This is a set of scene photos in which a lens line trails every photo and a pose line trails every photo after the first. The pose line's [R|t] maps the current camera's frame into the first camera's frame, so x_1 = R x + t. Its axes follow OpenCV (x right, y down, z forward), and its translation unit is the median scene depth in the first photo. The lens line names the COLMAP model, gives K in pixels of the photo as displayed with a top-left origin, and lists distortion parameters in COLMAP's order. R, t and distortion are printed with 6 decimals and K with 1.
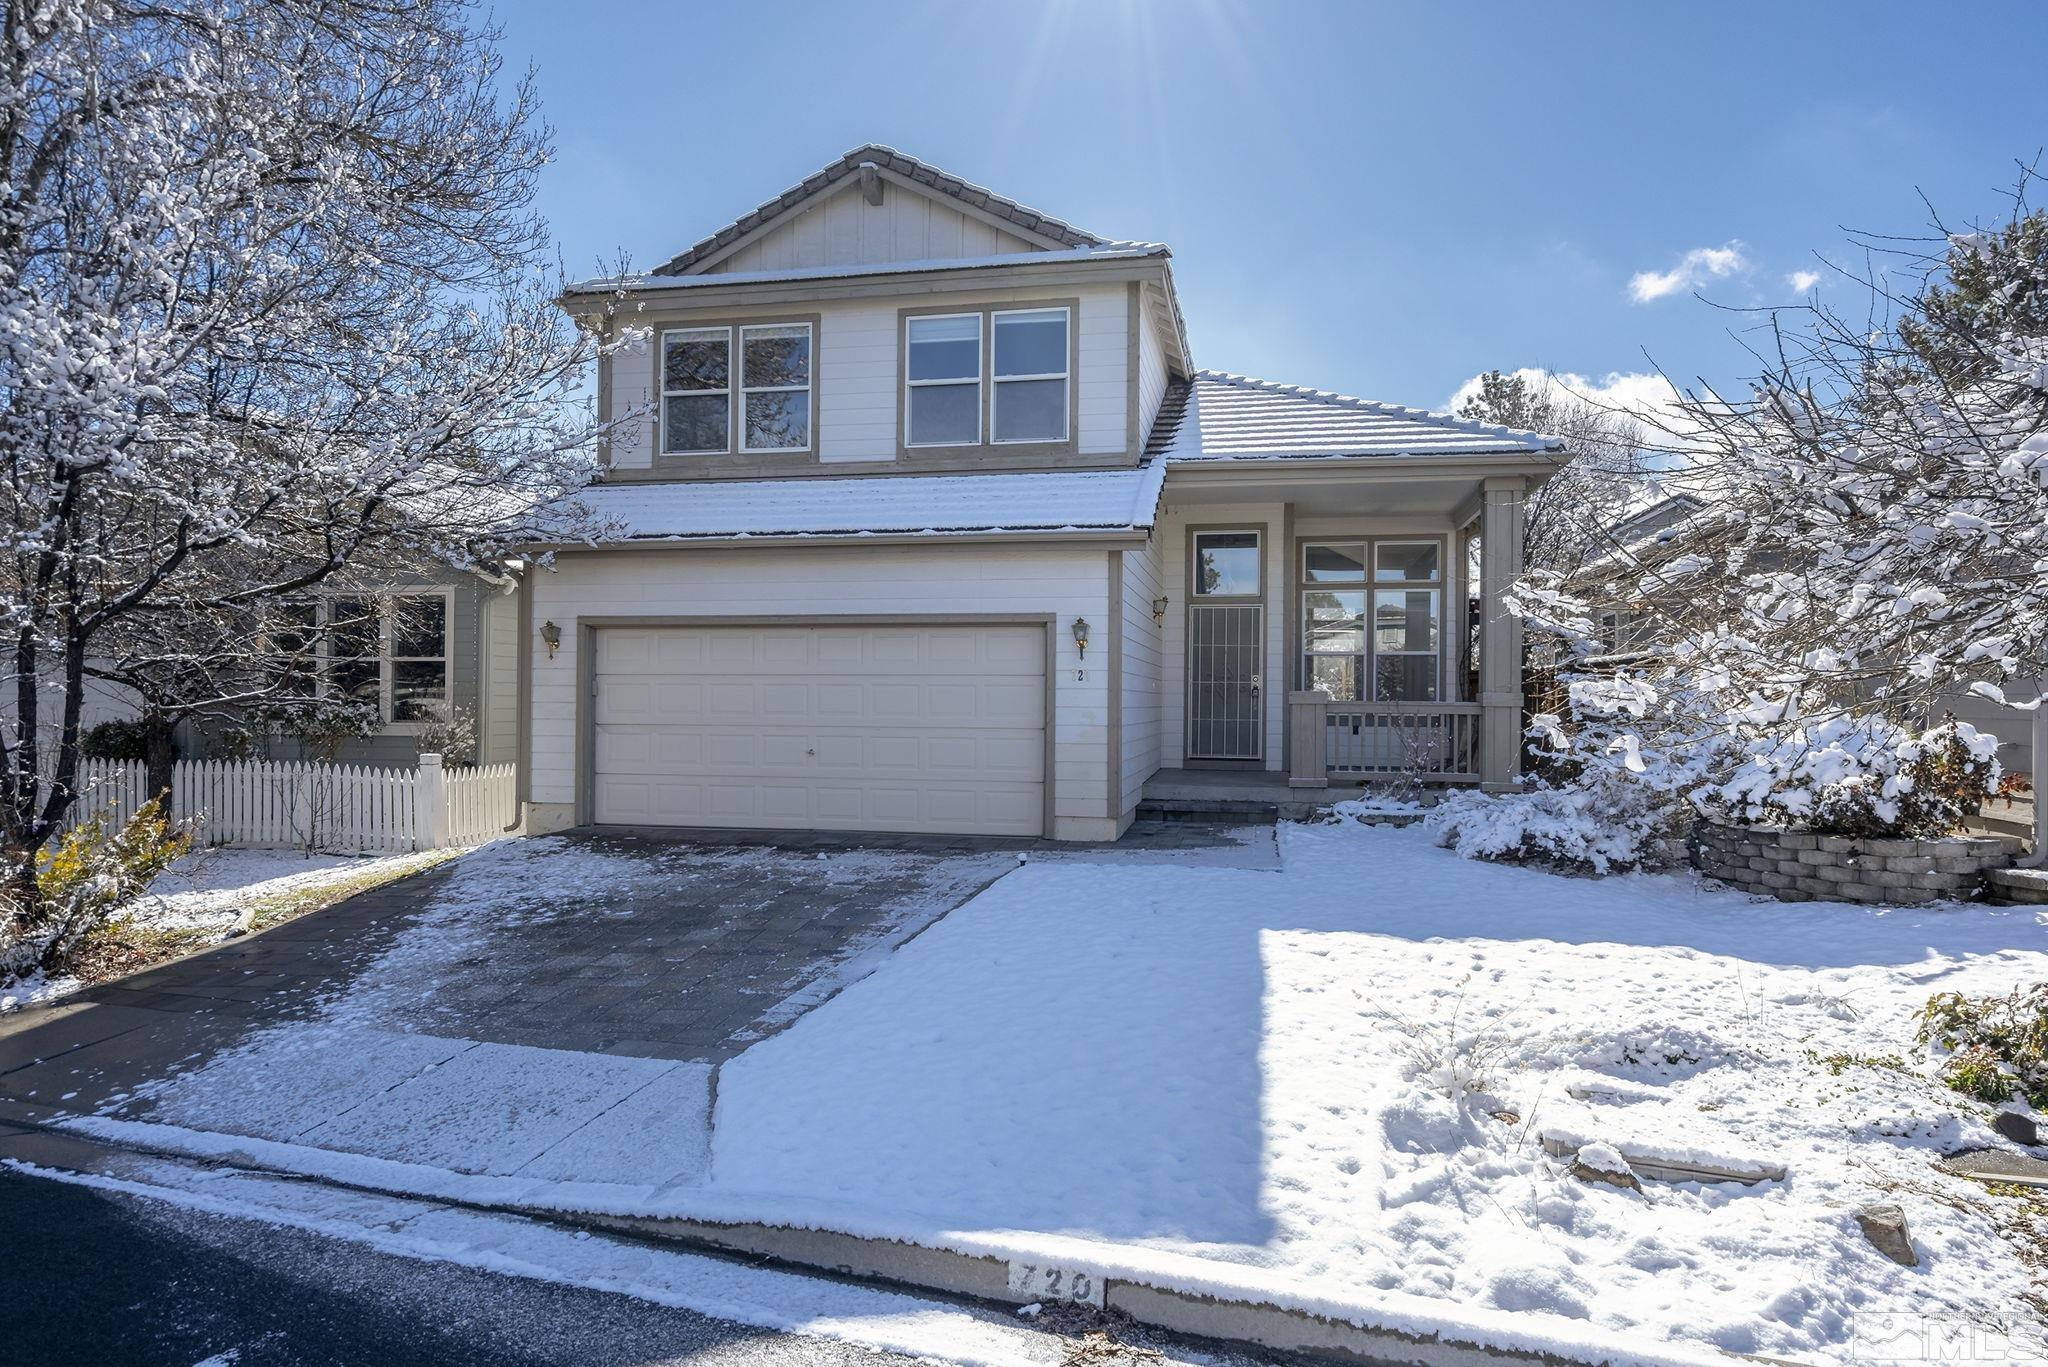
lens RADIAL K [[964.7, 0, 1011.1], [0, 964.7, 685.6], [0, 0, 1]] dist [0.003714, 0.000040]
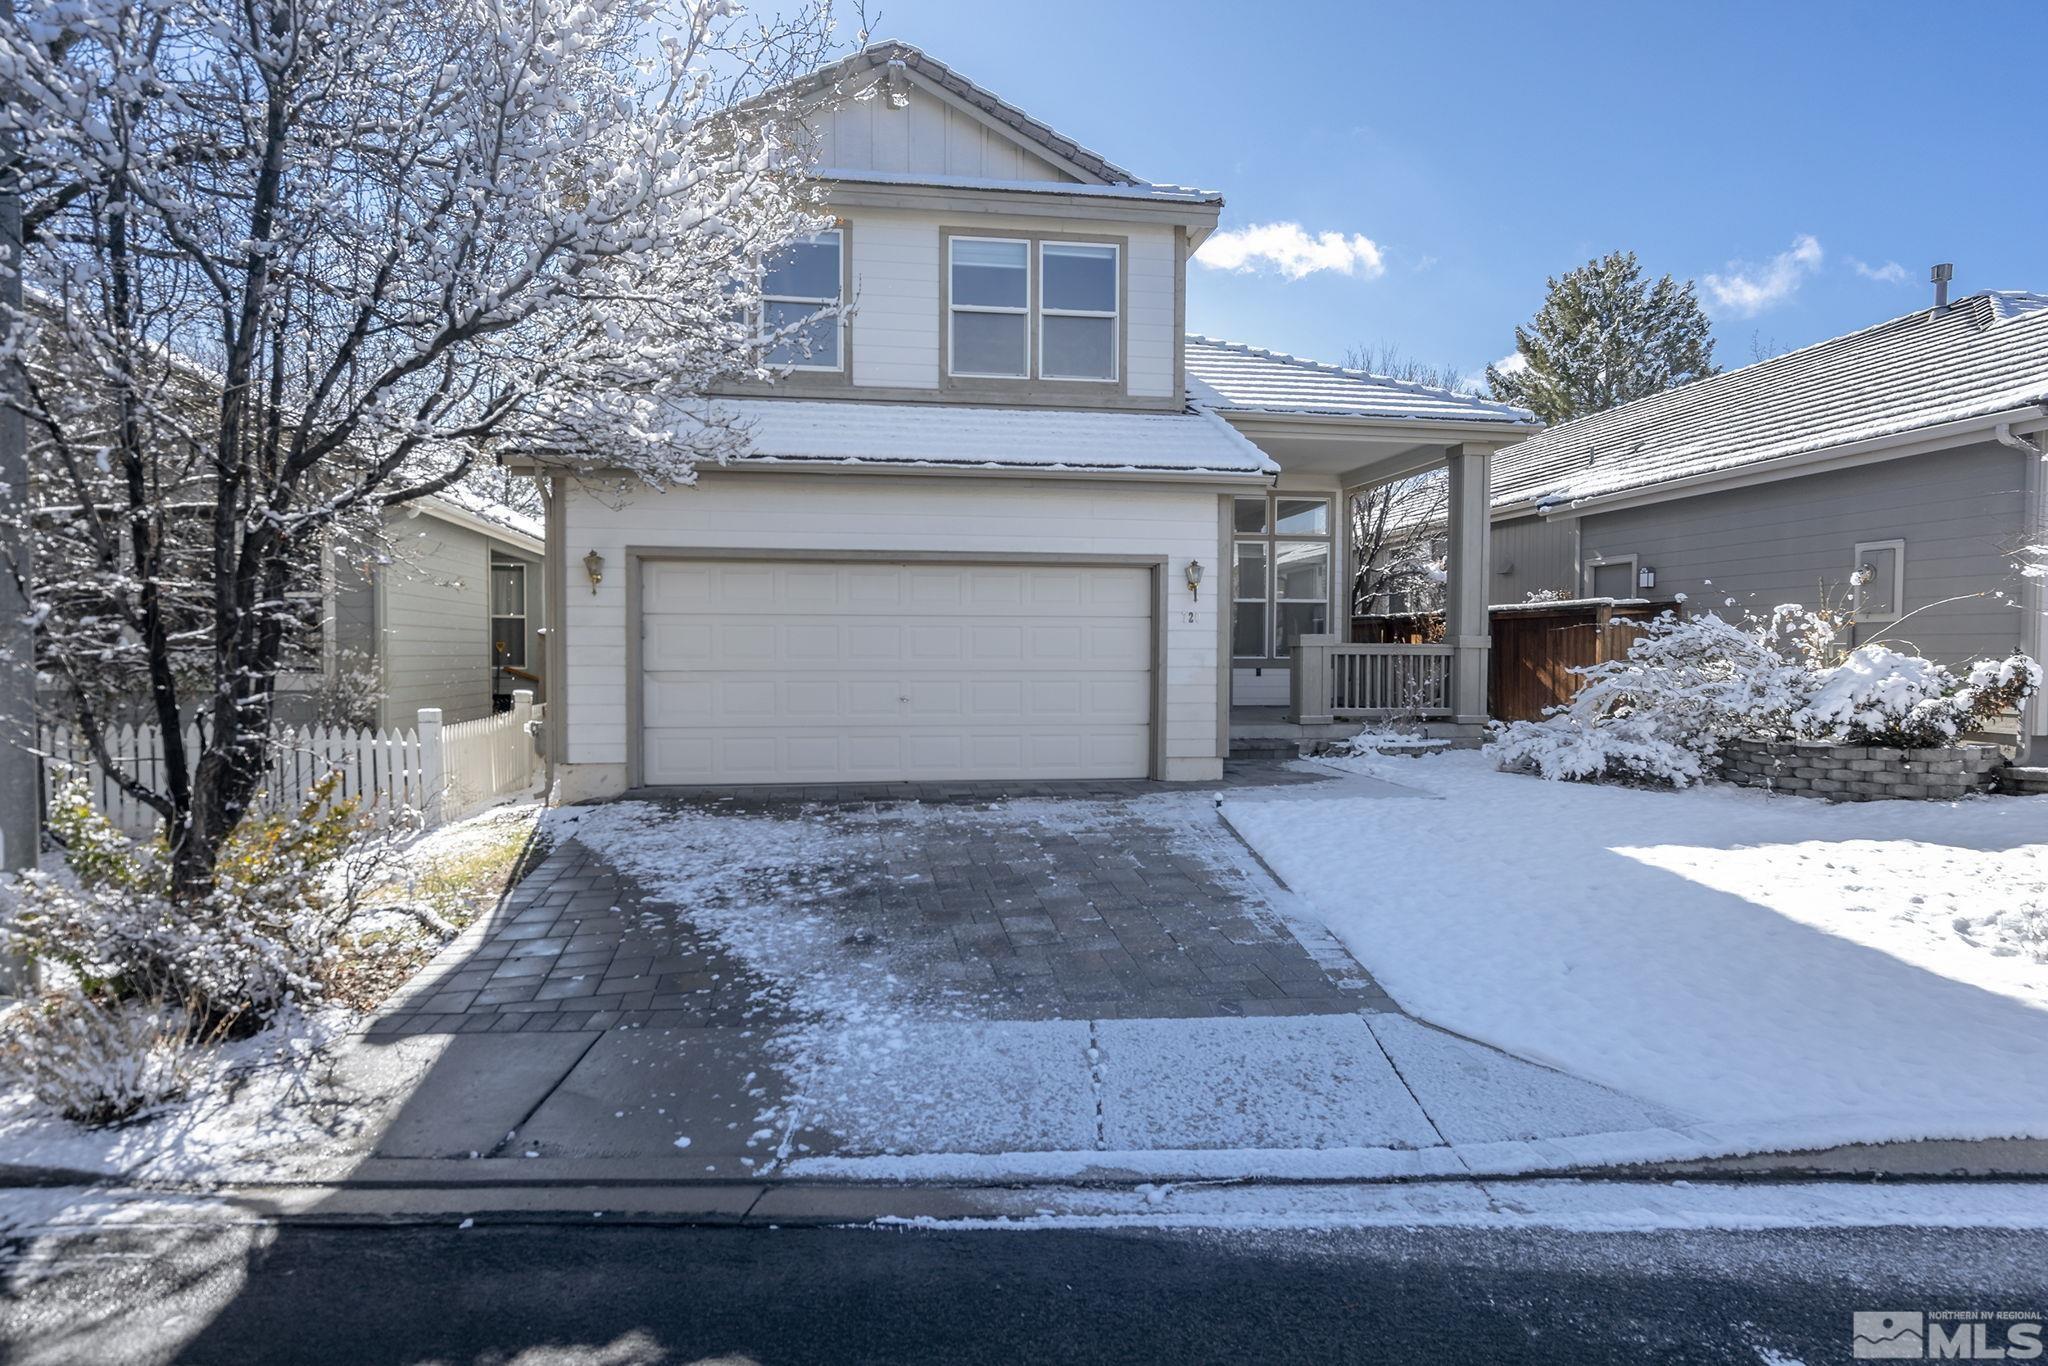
lens RADIAL K [[964.7, 0, 1020.2], [0, 964.7, 667.6], [0, 0, 1]] dist [0.003714, 0.000040]
pose [[0.959607, -0.008810, 0.281206, -0.389608], [-0.001329, 0.999356, 0.035845, 0.006061], [-0.281340, -0.034771, 0.958978, 0.081151]]
